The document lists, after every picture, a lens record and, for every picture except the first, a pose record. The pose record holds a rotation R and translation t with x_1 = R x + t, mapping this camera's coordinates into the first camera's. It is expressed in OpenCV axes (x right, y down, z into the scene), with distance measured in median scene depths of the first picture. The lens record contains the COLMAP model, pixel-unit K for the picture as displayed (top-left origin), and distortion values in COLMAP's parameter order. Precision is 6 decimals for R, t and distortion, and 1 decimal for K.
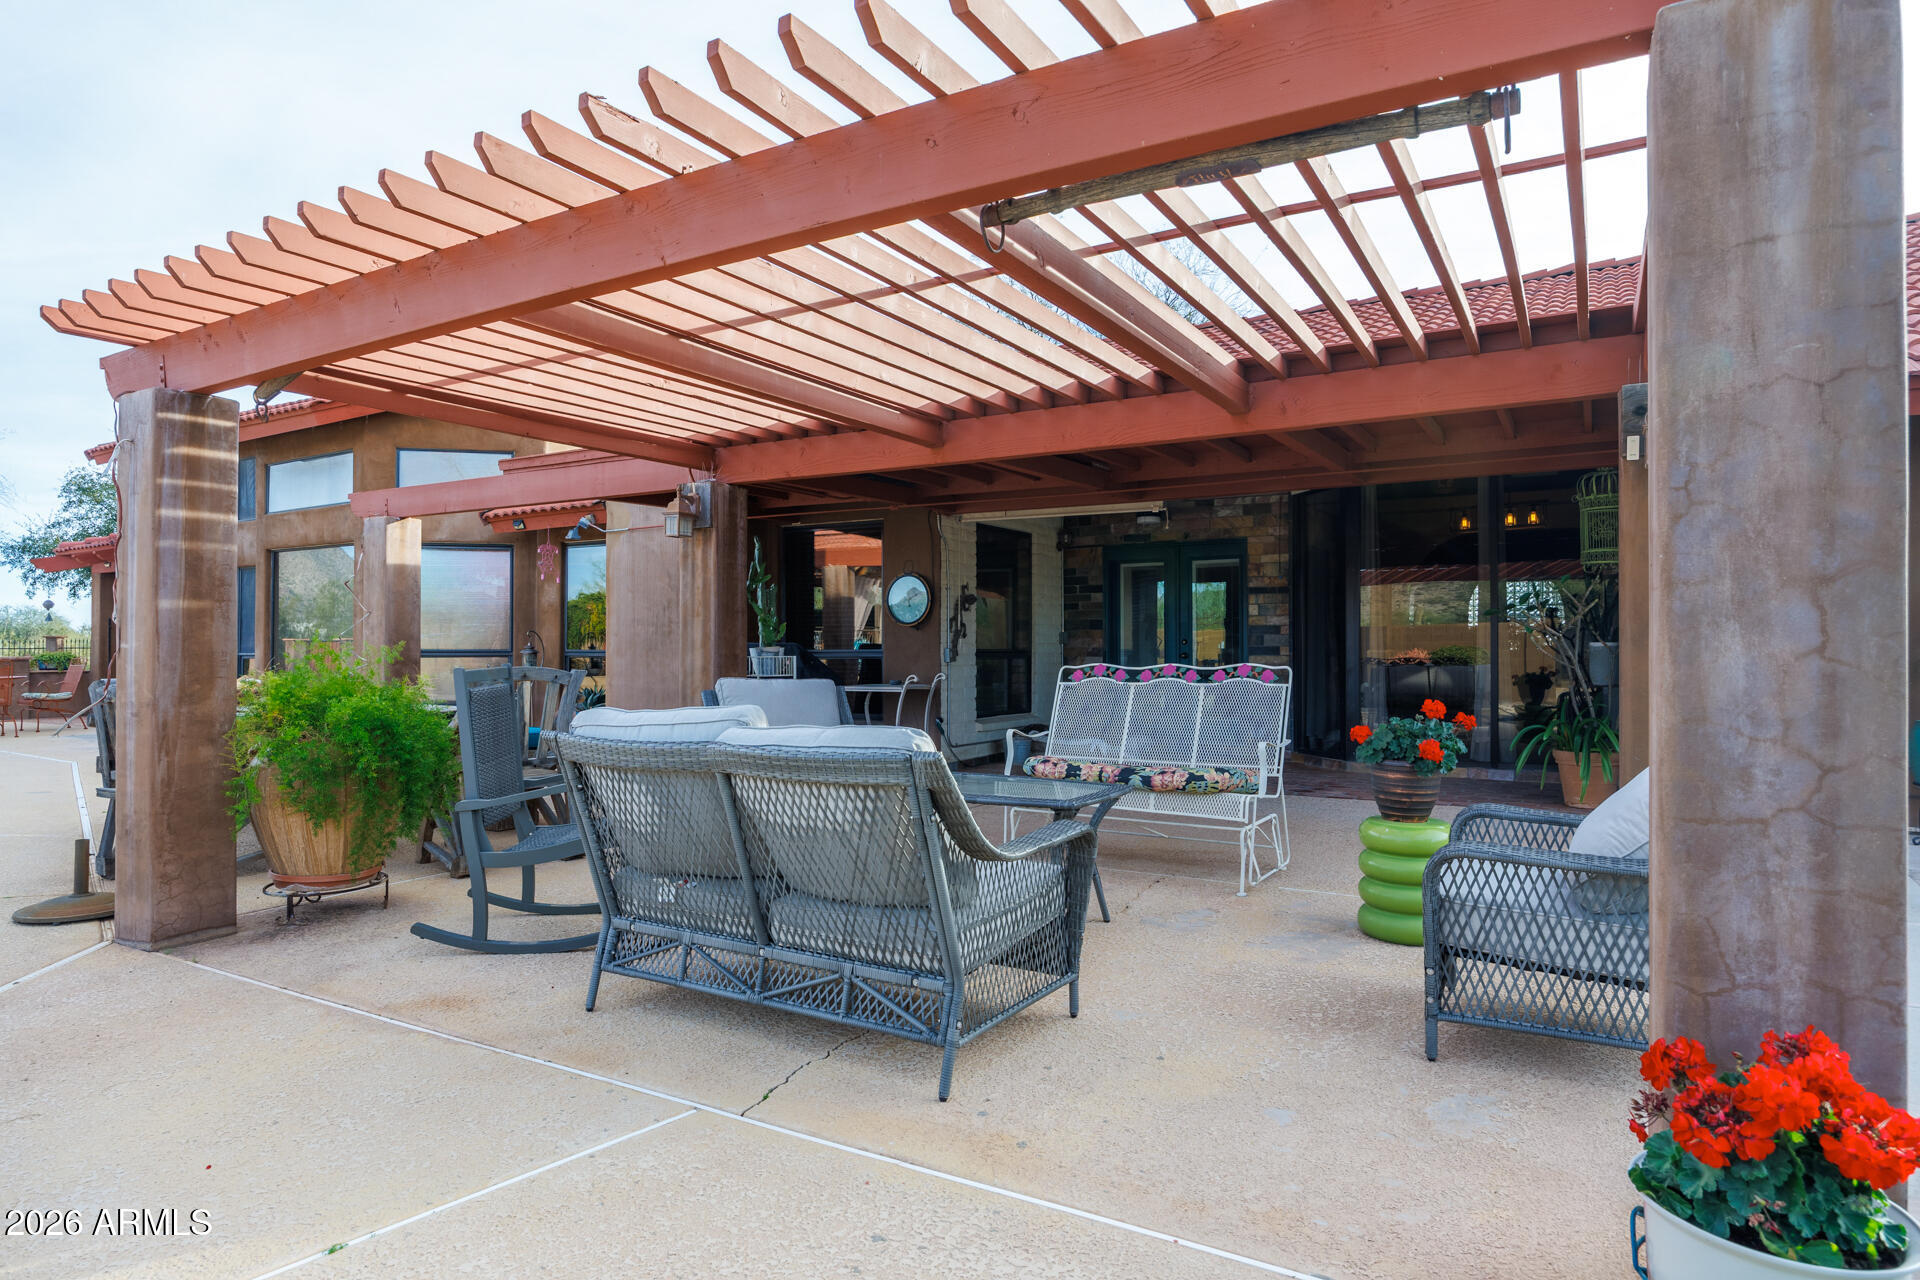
lens RADIAL K [[1118.3, 0, 954.9], [0, 1118.3, 641.0], [0, 0, 1]] dist [0.002631, 0.000157]
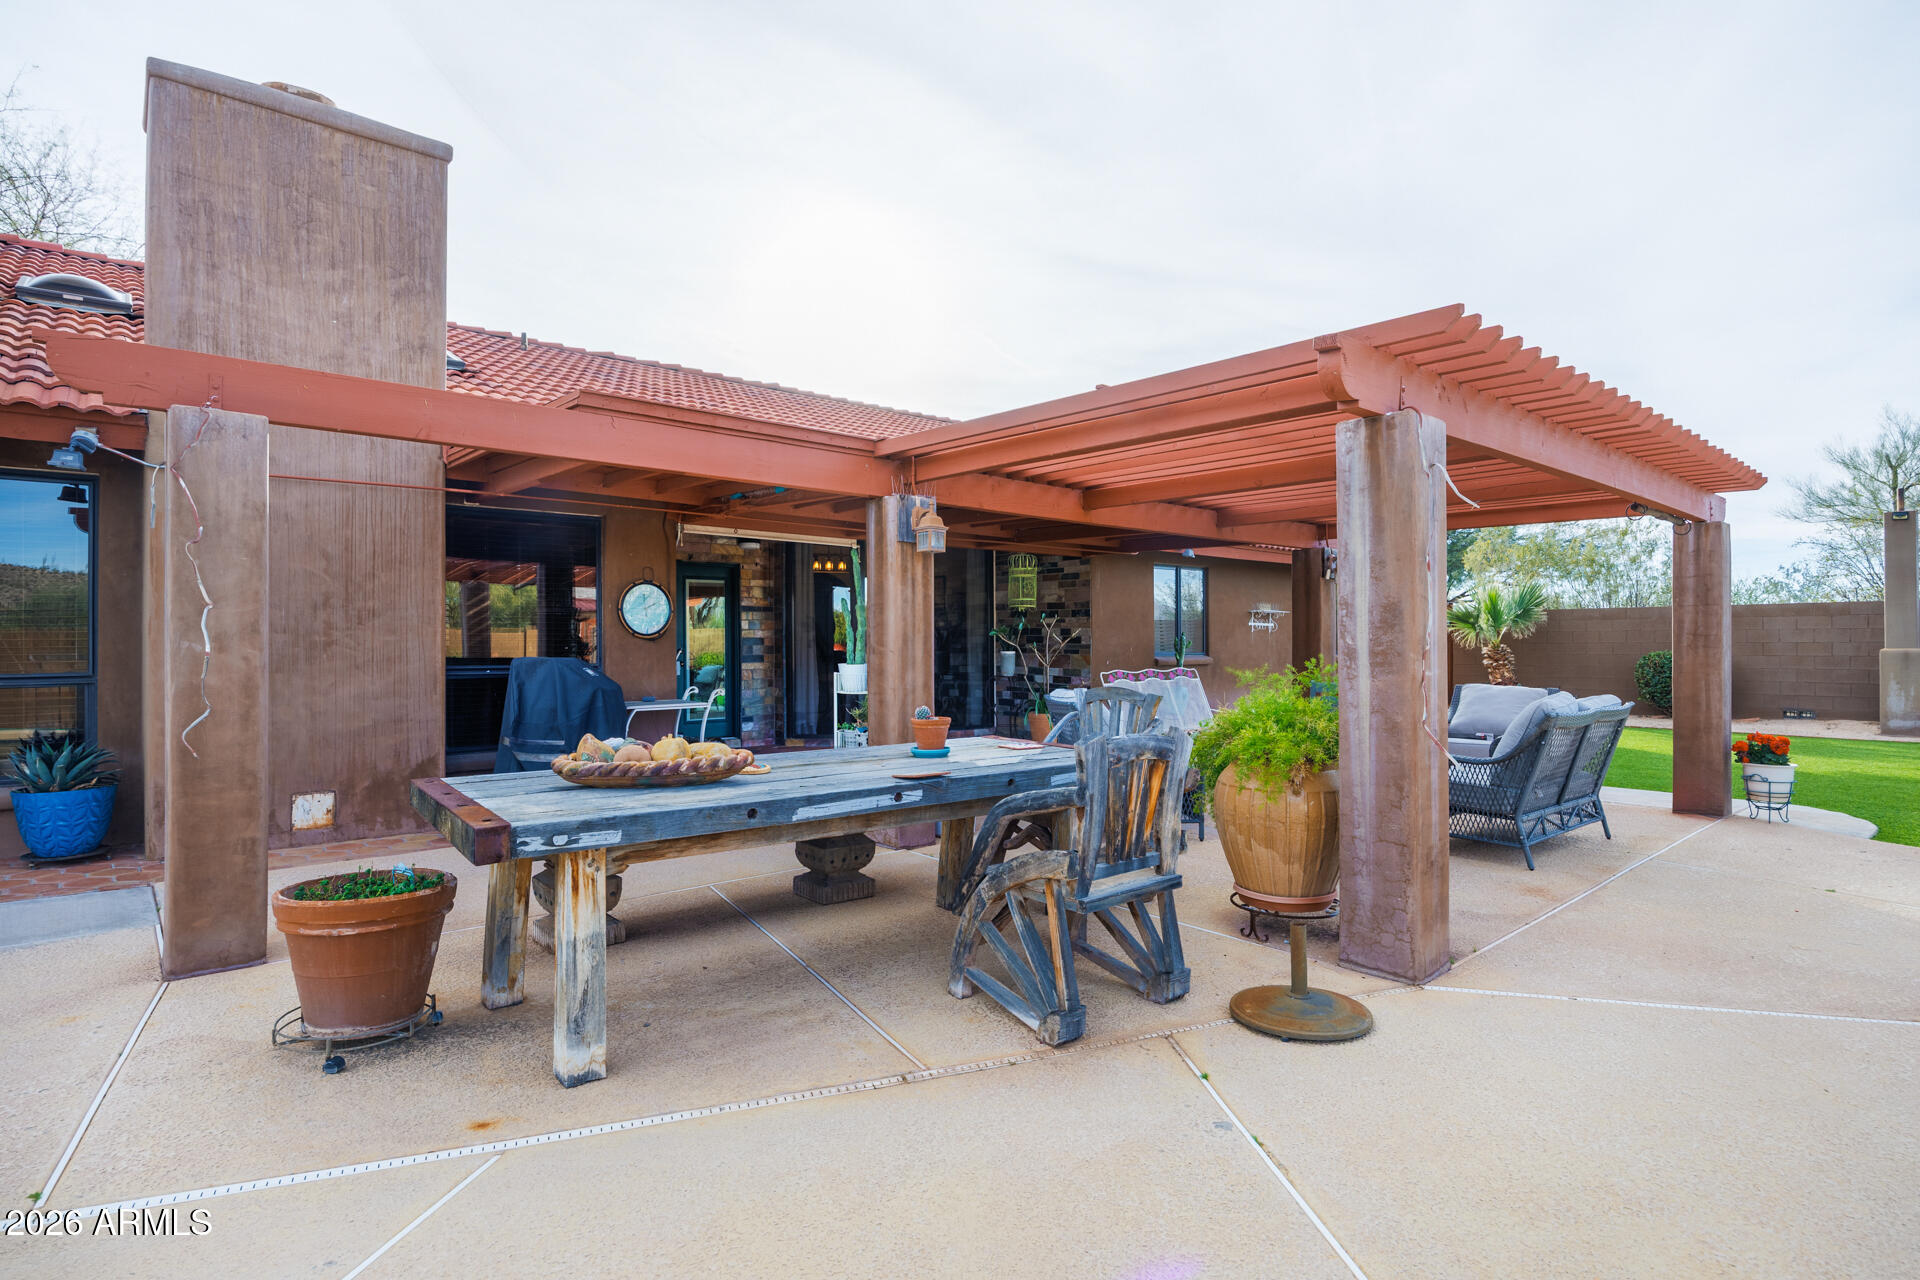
lens RADIAL K [[976.2, 0, 957.4], [0, 976.2, 640.3], [0, 0, 1]] dist [-0.000759, -0.000066]
pose [[0.307443, 0.004476, 0.951556, -0.667798], [-0.003893, 0.999986, -0.003446, -0.008194], [-0.951559, -0.002645, 0.307456, 0.459416]]
